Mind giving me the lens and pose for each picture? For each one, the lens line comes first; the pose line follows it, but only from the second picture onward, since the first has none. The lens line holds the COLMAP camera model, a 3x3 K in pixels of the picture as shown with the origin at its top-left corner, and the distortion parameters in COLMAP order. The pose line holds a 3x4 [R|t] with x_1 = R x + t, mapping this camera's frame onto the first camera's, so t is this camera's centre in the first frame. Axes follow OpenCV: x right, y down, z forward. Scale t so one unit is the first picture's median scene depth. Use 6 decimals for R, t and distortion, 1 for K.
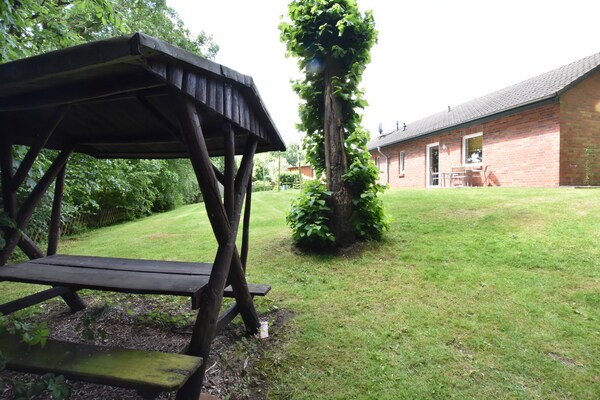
lens RADIAL K [[271.7, 0, 299.2], [0, 271.7, 200.0], [0, 0, 1]] dist [-0.013601, 0.000657]
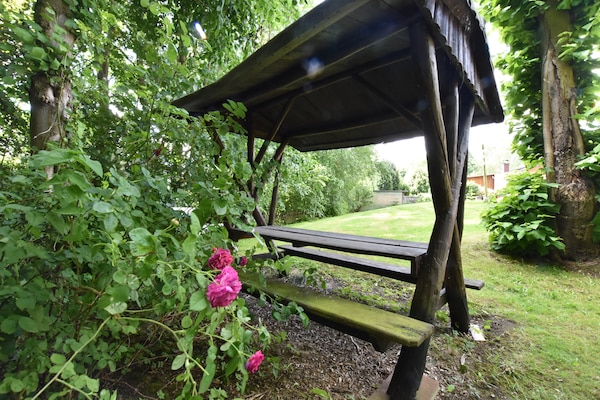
lens RADIAL K [[271.7, 0, 299.0], [0, 271.7, 199.7], [0, 0, 1]] dist [-0.013601, 0.000657]
pose [[0.846779, 0.020690, -0.531543, -0.094024], [-0.049263, 0.997999, -0.039631, 0.081281], [0.529659, 0.059744, 0.846104, 0.000957]]
